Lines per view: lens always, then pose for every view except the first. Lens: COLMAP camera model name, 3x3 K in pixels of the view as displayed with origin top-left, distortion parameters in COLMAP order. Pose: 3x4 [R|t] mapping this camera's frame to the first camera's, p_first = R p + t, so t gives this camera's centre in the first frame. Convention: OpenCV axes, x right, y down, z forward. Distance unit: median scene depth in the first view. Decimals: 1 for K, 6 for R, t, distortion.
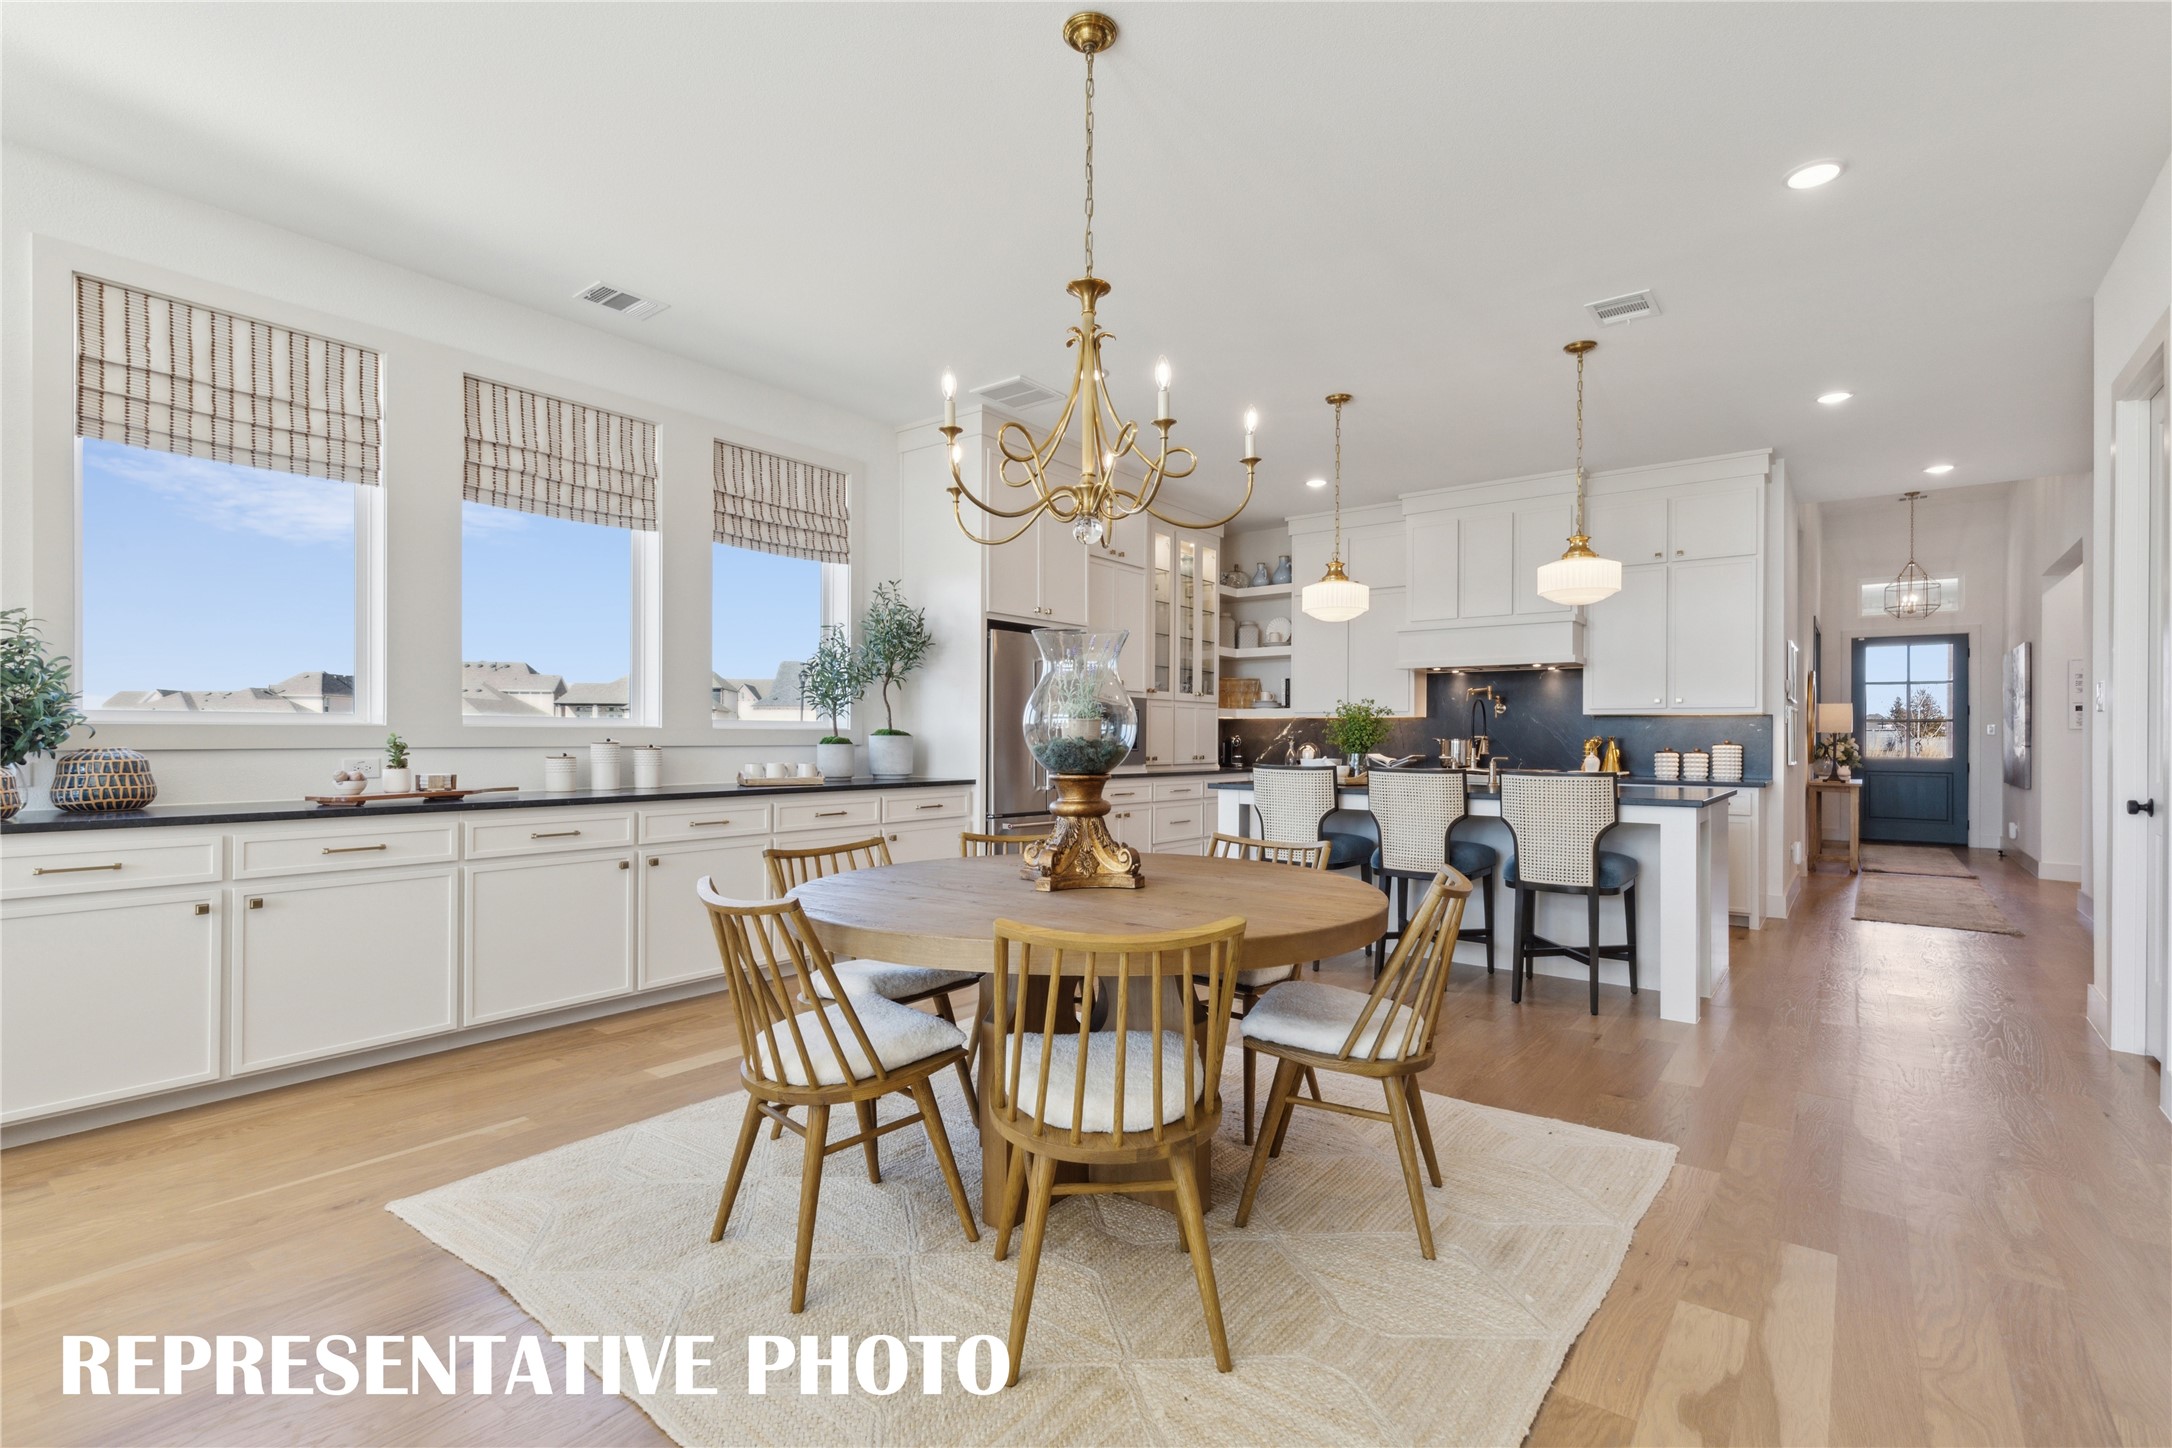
lens RADIAL K [[982.6, 0, 1101.6], [0, 982.6, 734.0], [0, 0, 1]] dist [-0.003887, 0.001670]
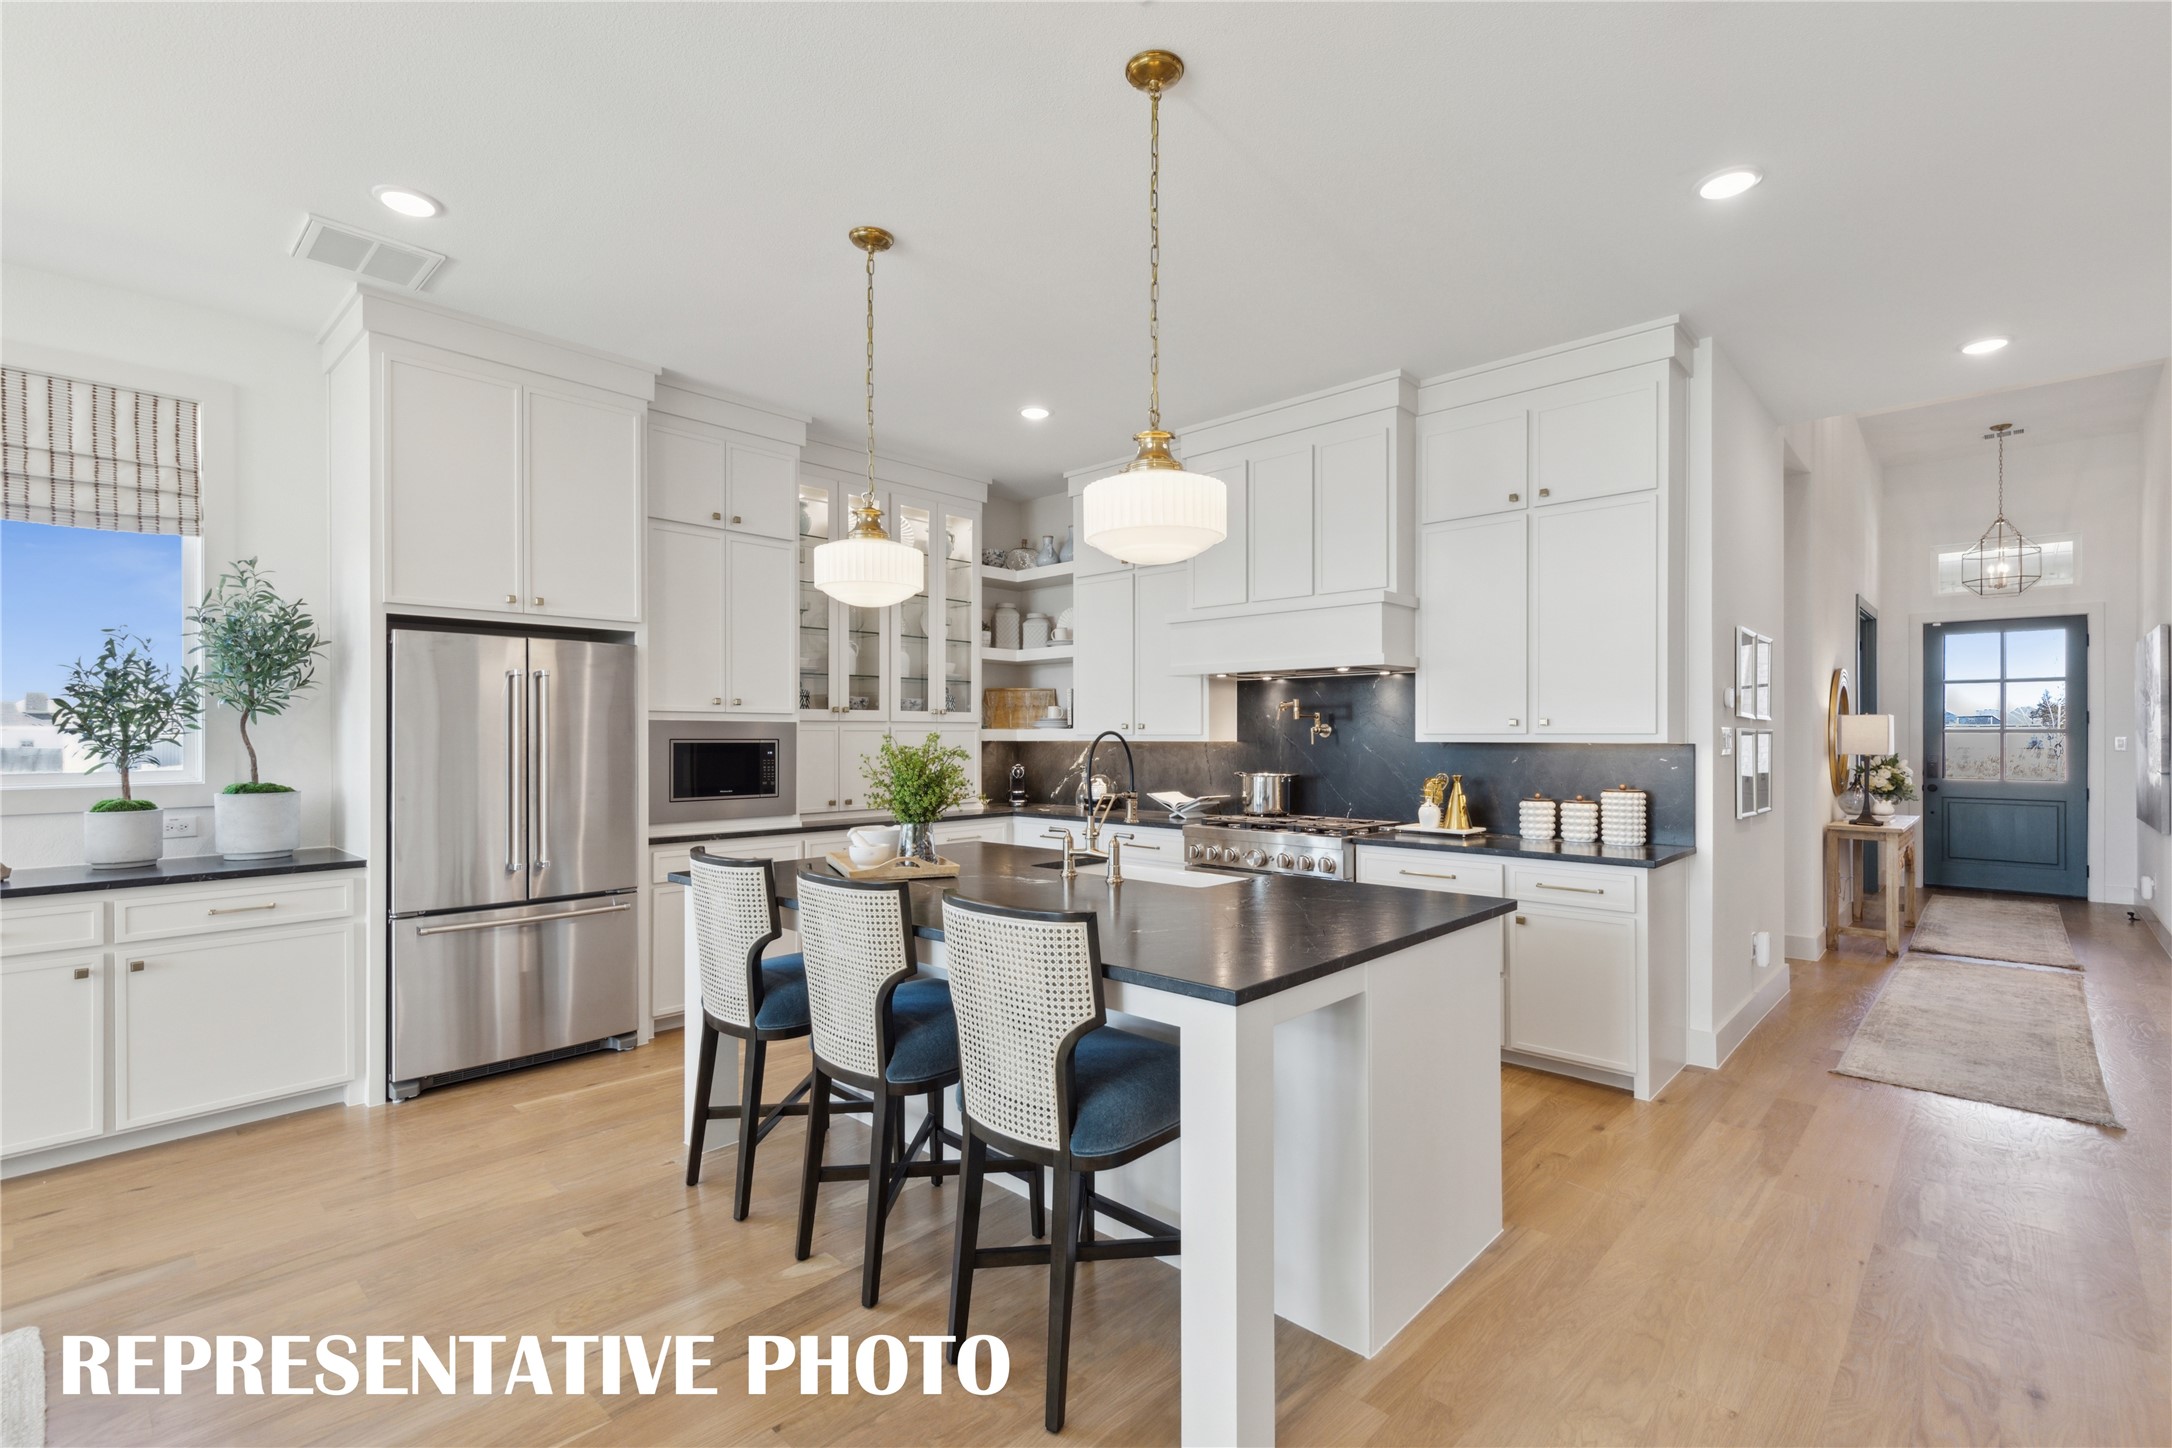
lens RADIAL K [[982.6, 0, 1082.5], [0, 982.6, 733.7], [0, 0, 1]] dist [-0.003887, 0.001670]
pose [[0.995476, -0.005968, -0.094828, 0.271035], [0.005877, 0.999982, -0.001243, -0.021538], [0.094833, 0.000680, 0.995493, 0.258435]]
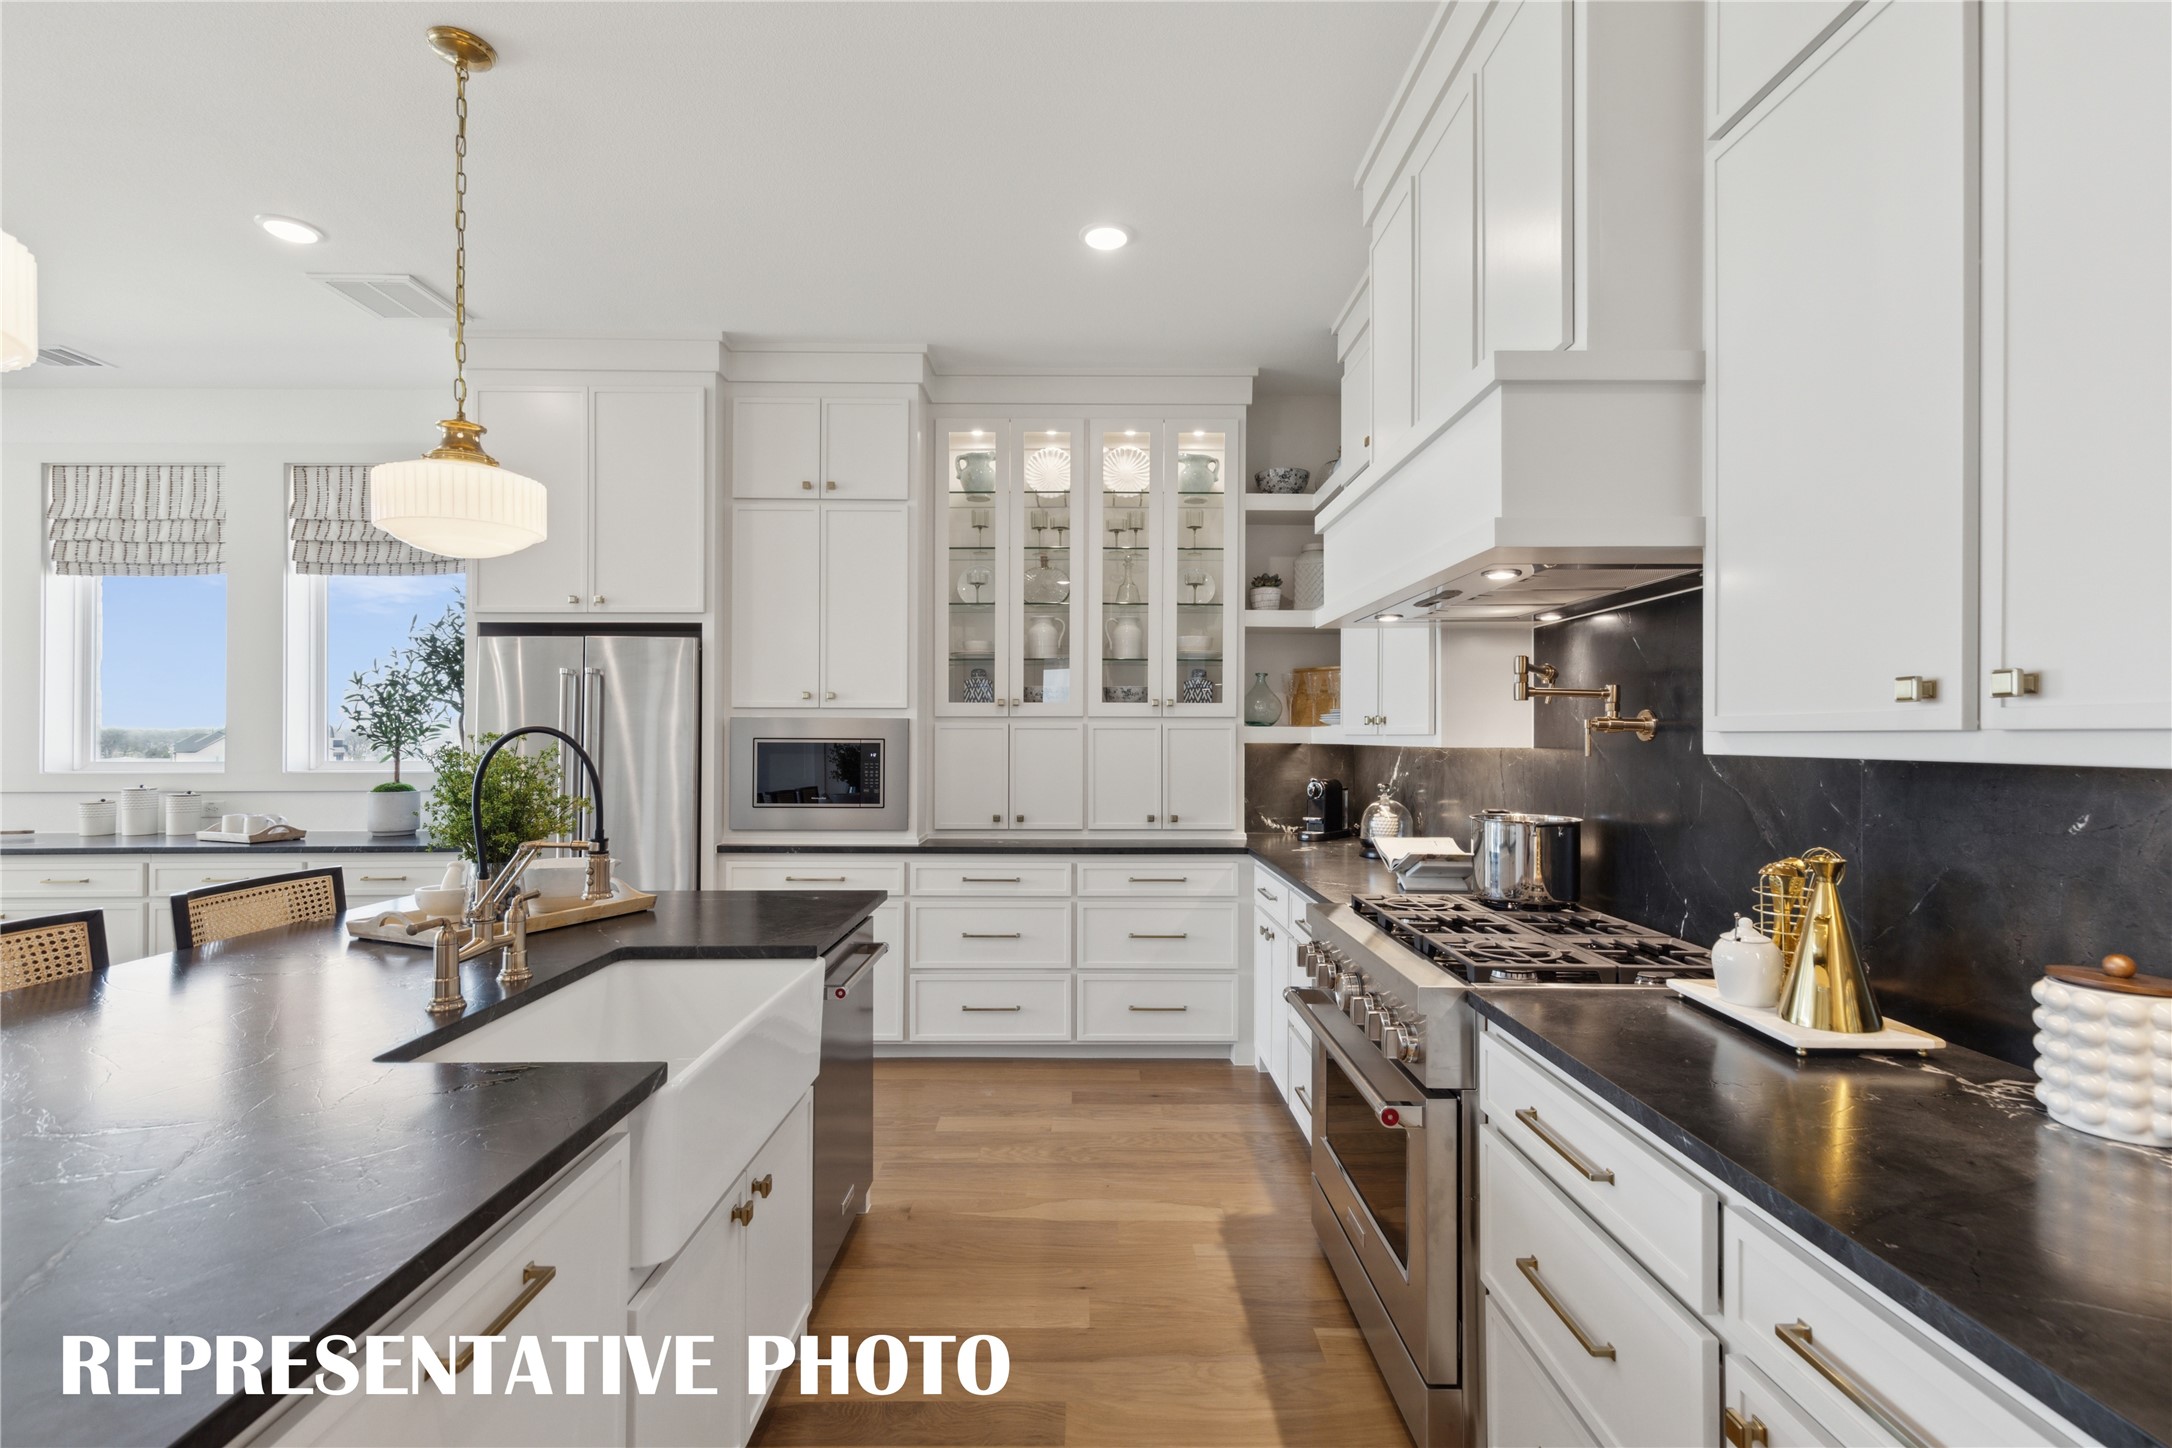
lens RADIAL K [[982.6, 0, 1083.2], [0, 982.6, 736.0], [0, 0, 1]] dist [-0.003887, 0.001670]
pose [[0.609293, -0.003767, -0.792936, 0.490733], [0.002445, 0.999993, -0.002872, -0.019906], [0.792941, -0.000189, 0.609298, 0.613659]]
